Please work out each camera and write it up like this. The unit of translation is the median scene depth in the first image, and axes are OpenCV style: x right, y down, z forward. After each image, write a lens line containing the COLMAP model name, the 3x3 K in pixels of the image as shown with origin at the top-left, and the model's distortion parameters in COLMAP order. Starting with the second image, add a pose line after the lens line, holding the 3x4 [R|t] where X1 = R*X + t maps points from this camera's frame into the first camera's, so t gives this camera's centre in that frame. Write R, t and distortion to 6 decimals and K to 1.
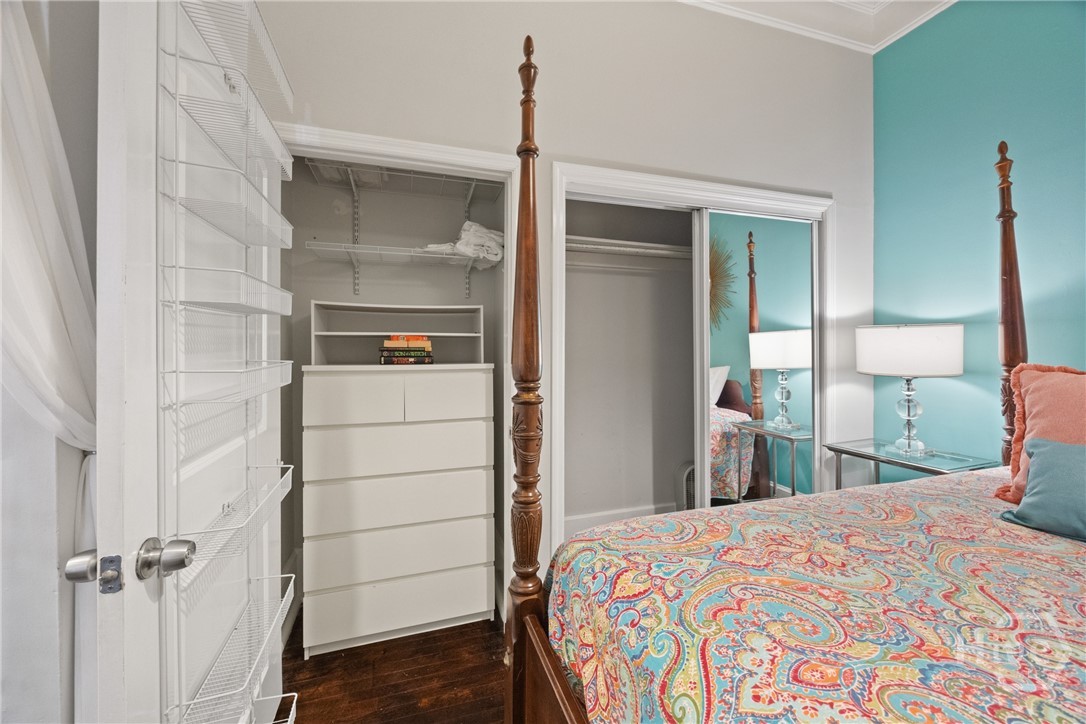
lens RADIAL K [[413.5, 0, 545.9], [0, 413.5, 356.1], [0, 0, 1]] dist [-0.001240, -0.000086]
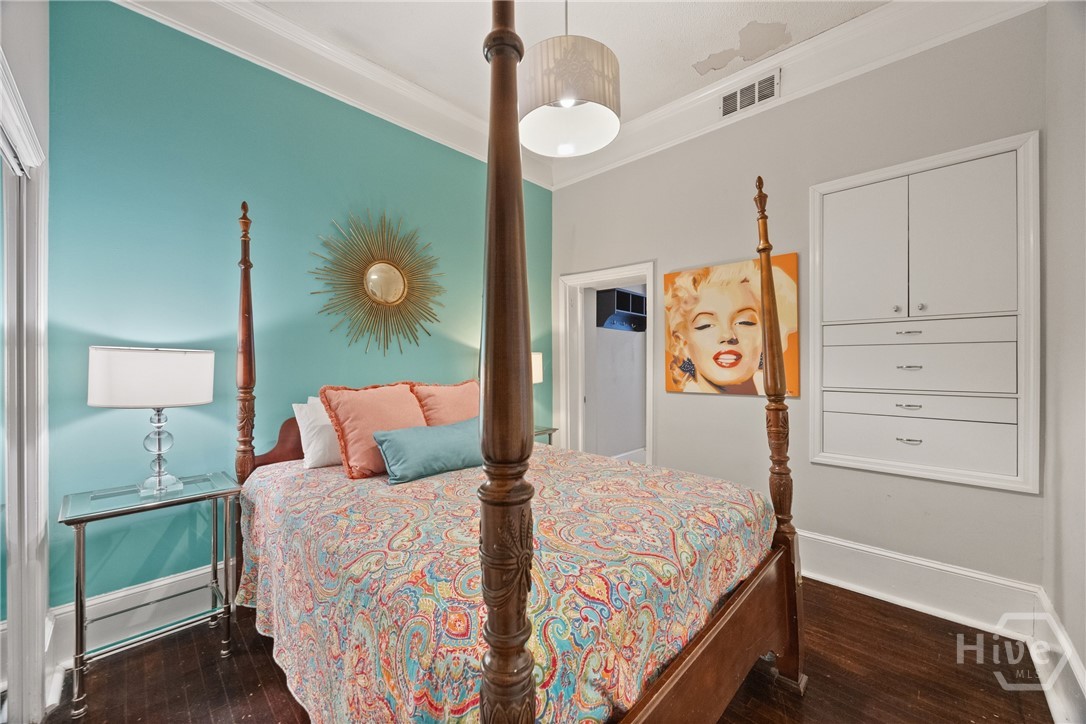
lens RADIAL K [[413.5, 0, 545.9], [0, 413.5, 356.1], [0, 0, 1]] dist [-0.001240, -0.000086]
pose [[-0.463396, 0.016624, 0.885995, -0.796438], [0.011039, 0.999855, -0.012986, -0.097759], [-0.886082, 0.003763, -0.463512, 1.673428]]
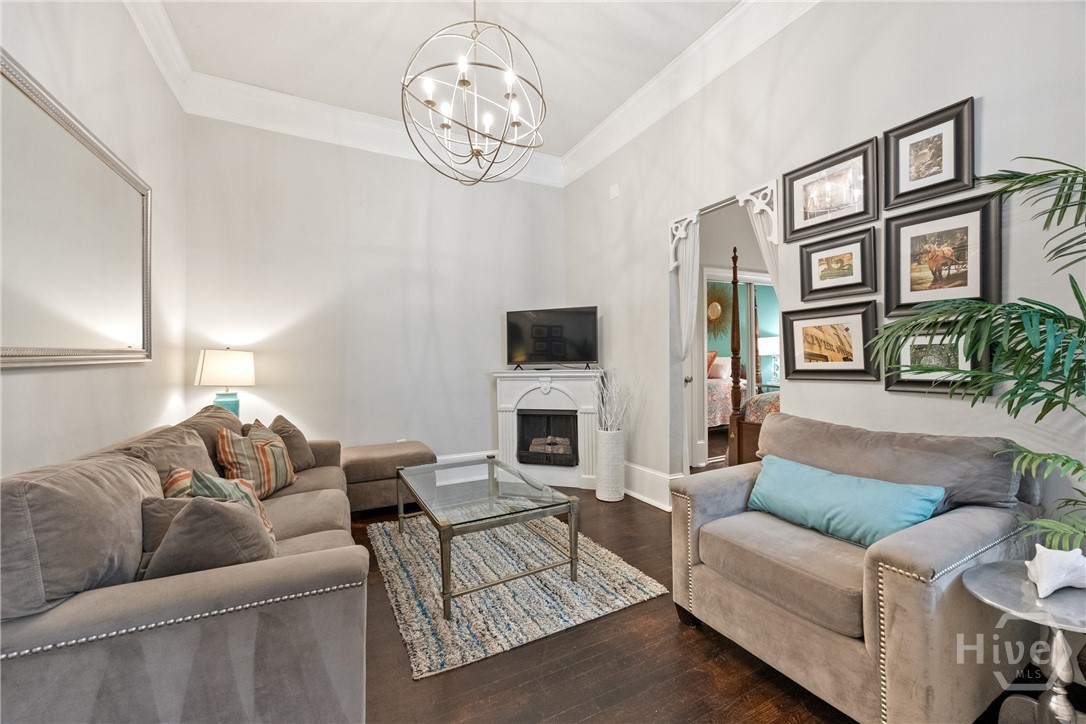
lens RADIAL K [[418.1, 0, 543.0], [0, 418.1, 362.0], [0, 0, 1]] dist [0.001311, 0.000118]
pose [[0.987805, -0.008351, 0.155473, -2.855779], [0.008197, 0.999965, 0.001631, 0.164639], [-0.155481, -0.000337, 0.987839, -2.820098]]
